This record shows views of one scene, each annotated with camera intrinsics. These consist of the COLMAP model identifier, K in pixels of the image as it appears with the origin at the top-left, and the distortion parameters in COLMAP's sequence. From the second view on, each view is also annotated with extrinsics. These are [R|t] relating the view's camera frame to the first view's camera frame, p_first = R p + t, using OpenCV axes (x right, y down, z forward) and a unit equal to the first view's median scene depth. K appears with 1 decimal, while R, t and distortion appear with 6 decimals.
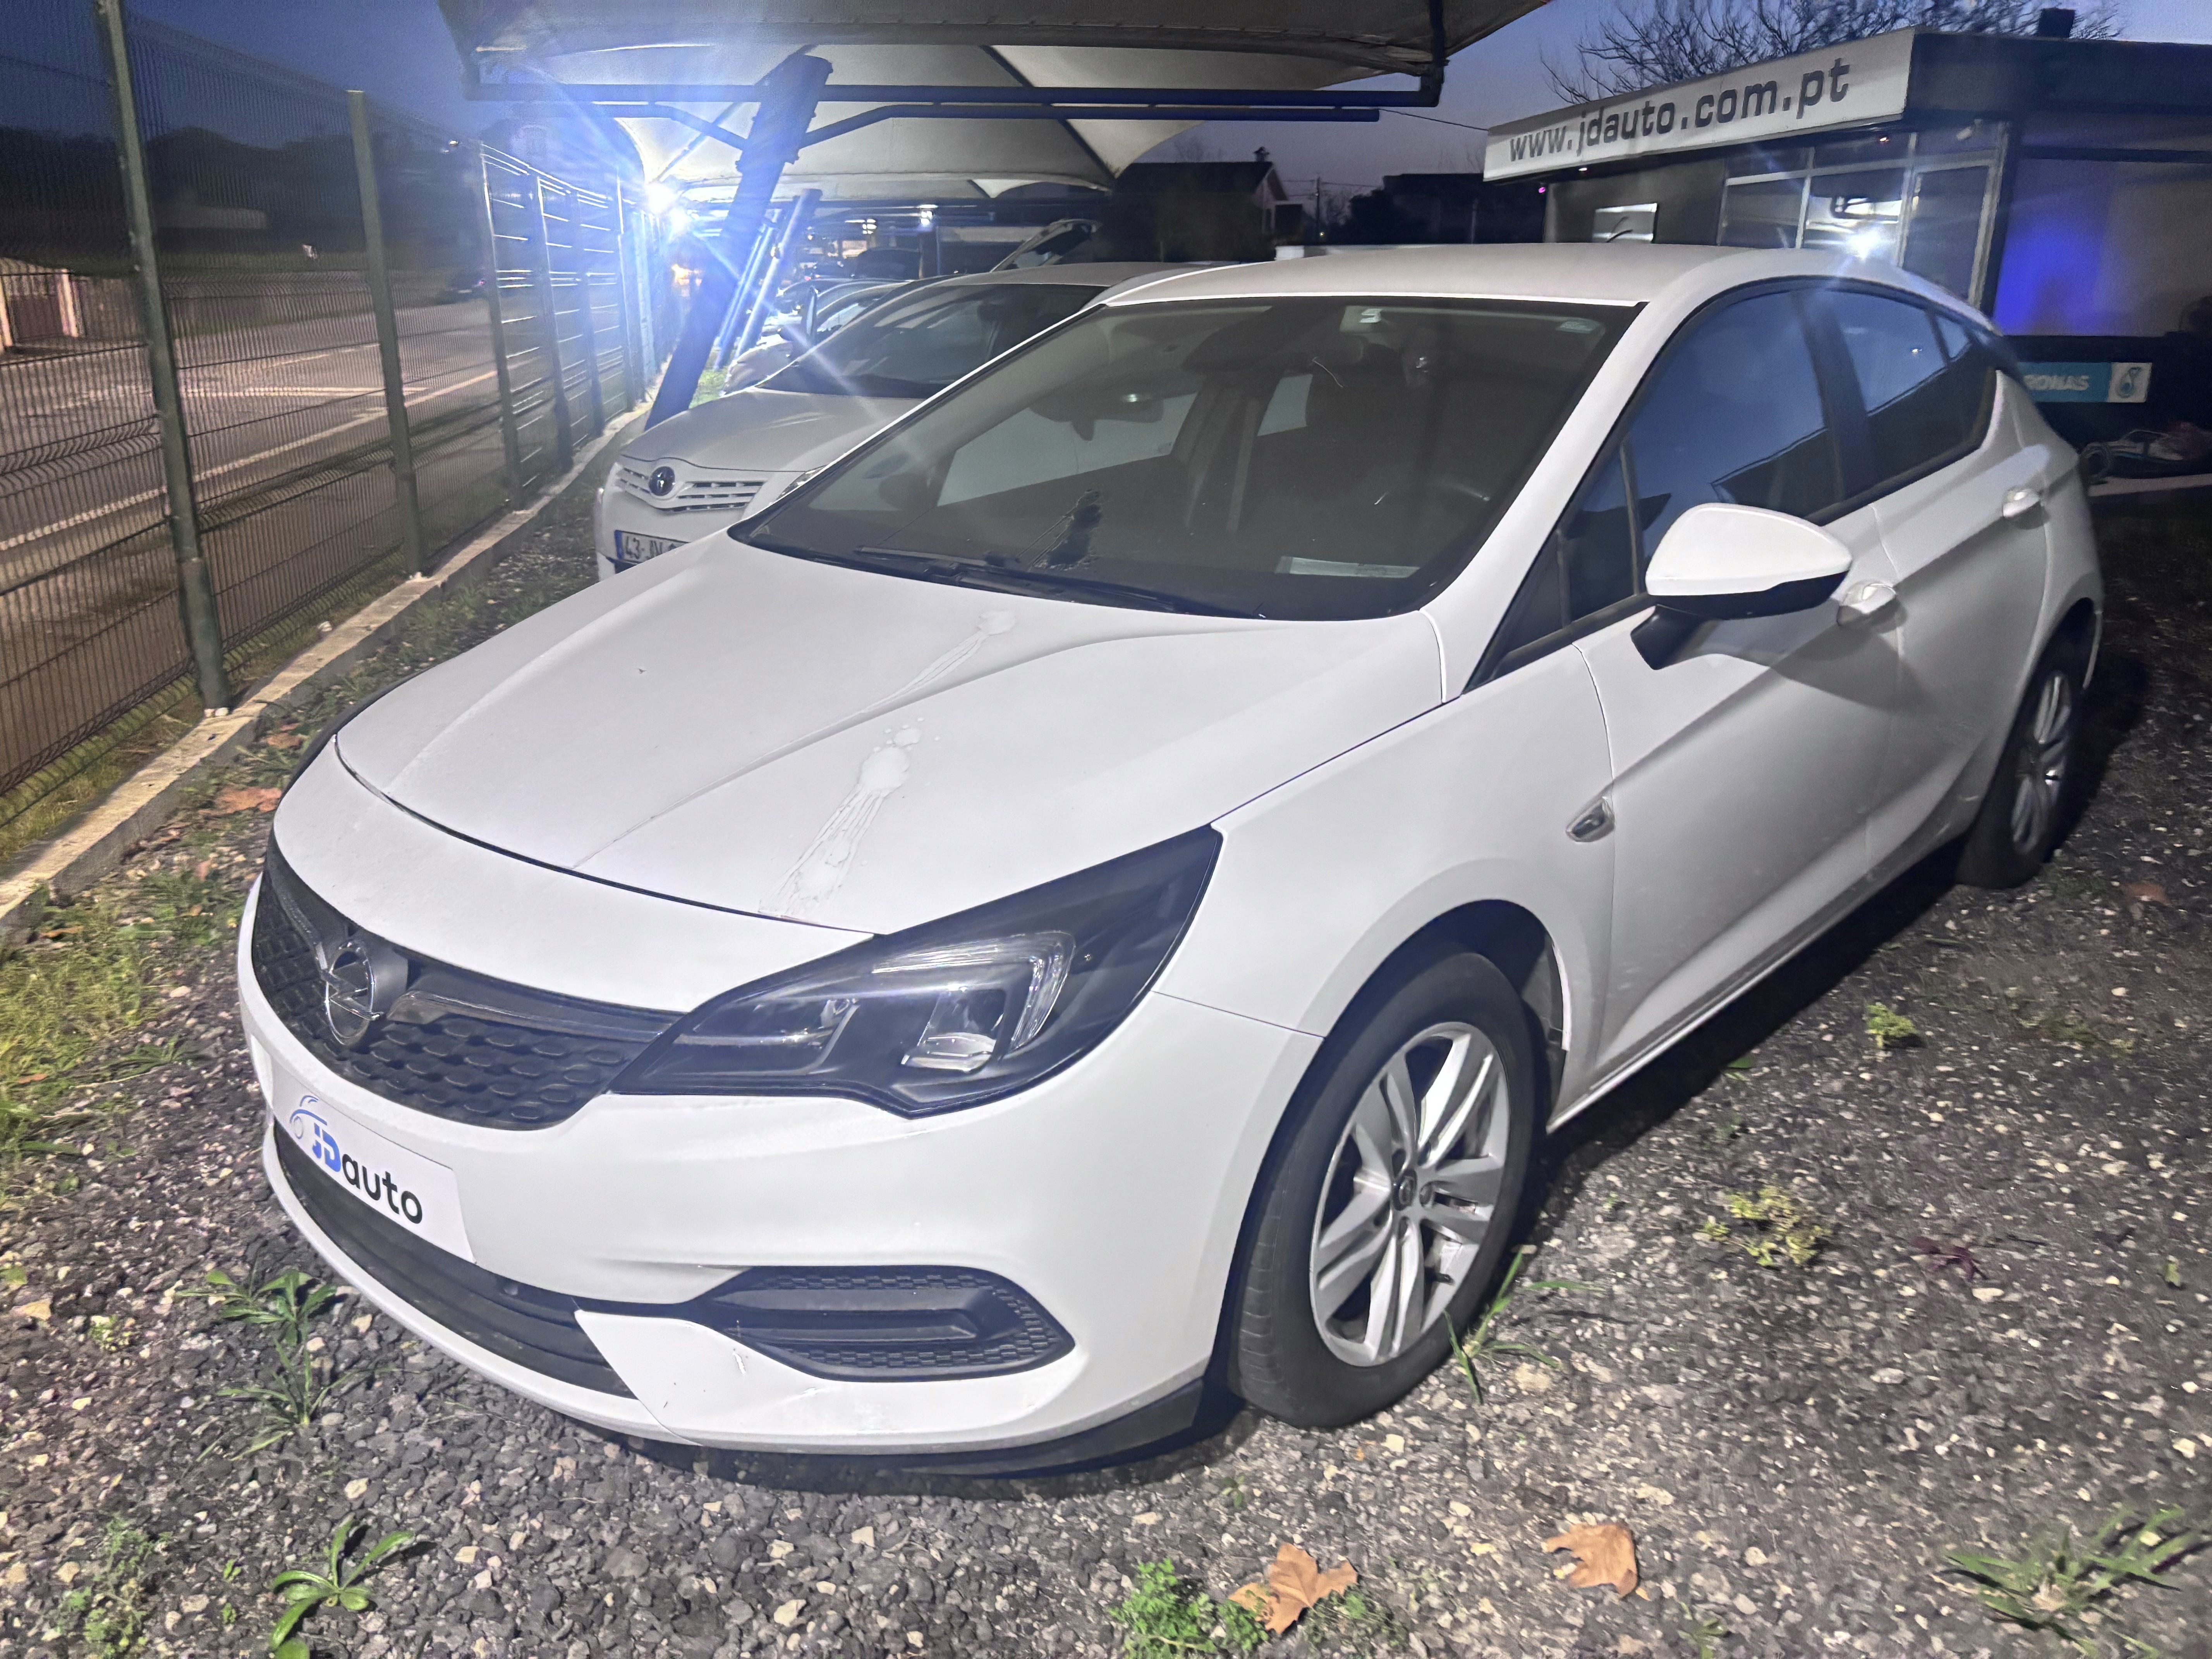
lens RADIAL K [[1677.9, 0, 1106.0], [0, 1677.9, 829.5], [0, 0, 1]] dist [-0.006070, -0.000972]
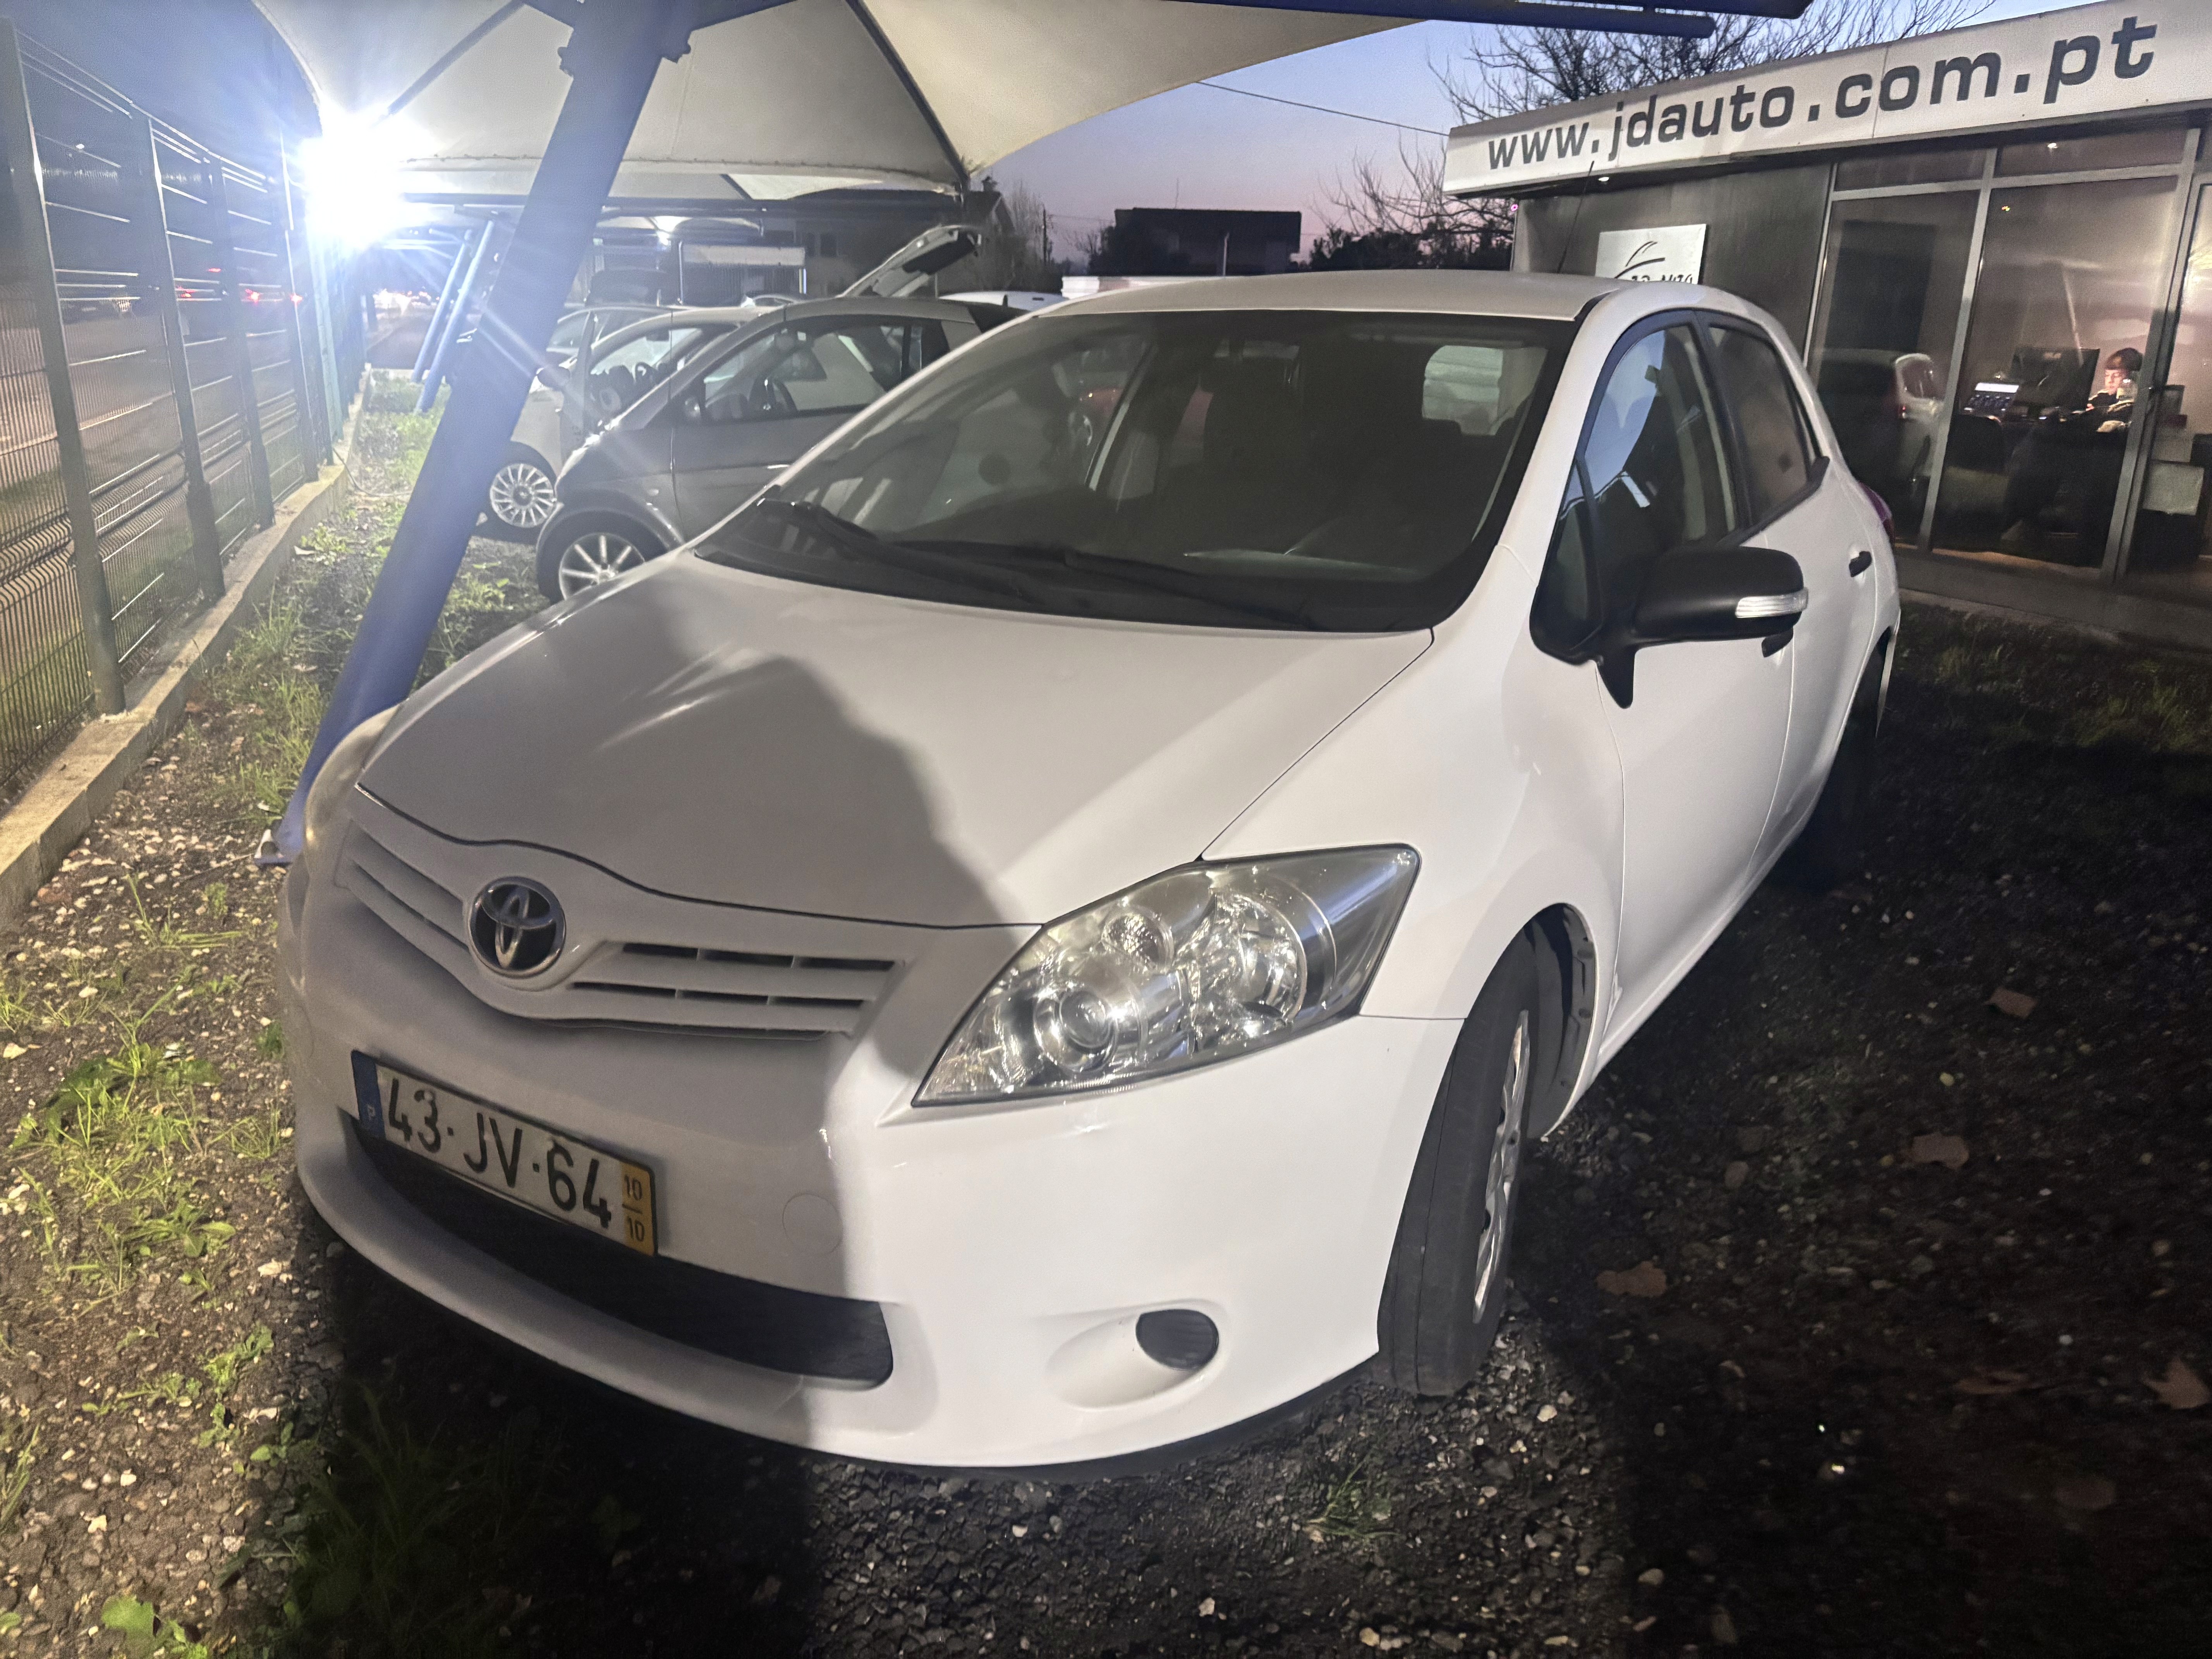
lens RADIAL K [[1678.1, 0, 1106.0], [0, 1678.1, 829.5], [0, 0, 1]] dist [0.059067, -0.089388]
pose [[0.986097, -0.030537, 0.163342, -0.091913], [0.033802, 0.999280, -0.017245, -0.096087], [-0.162698, 0.022526, 0.986419, 0.299213]]
